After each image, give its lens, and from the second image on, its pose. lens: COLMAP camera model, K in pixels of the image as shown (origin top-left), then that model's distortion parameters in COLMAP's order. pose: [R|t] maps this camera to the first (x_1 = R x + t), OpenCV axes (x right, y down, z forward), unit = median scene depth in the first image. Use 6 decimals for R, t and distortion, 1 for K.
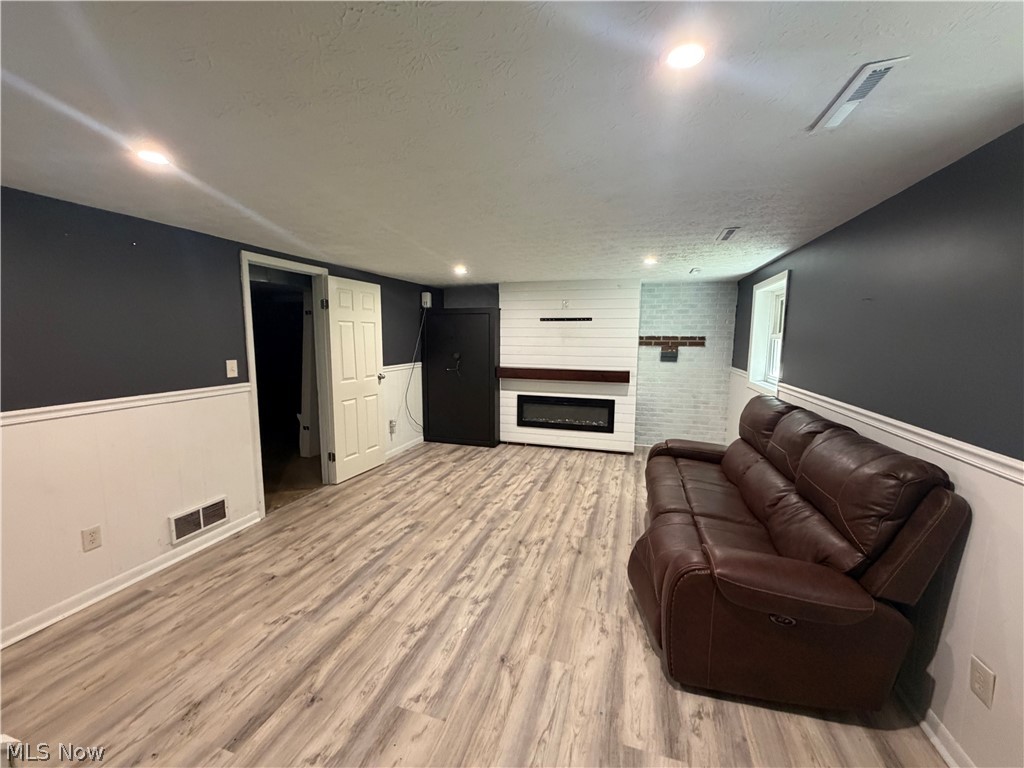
lens RADIAL K [[408.1, 0, 509.6], [0, 408.1, 383.4], [0, 0, 1]] dist [-0.000516, 0.000130]
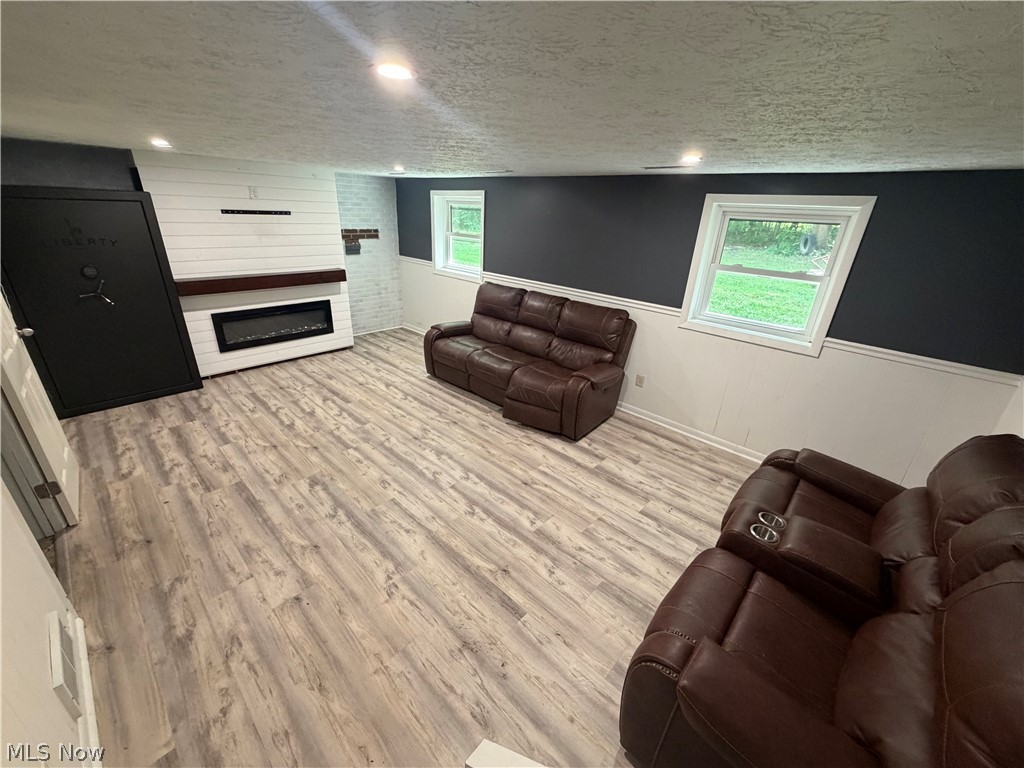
lens RADIAL K [[408.1, 0, 509.6], [0, 408.1, 383.4], [0, 0, 1]] dist [-0.000516, 0.000130]
pose [[0.435729, -0.343184, 0.832085, -0.572693], [0.062500, 0.933763, 0.352392, -0.117757], [-0.897906, -0.101542, 0.428316, 0.191207]]
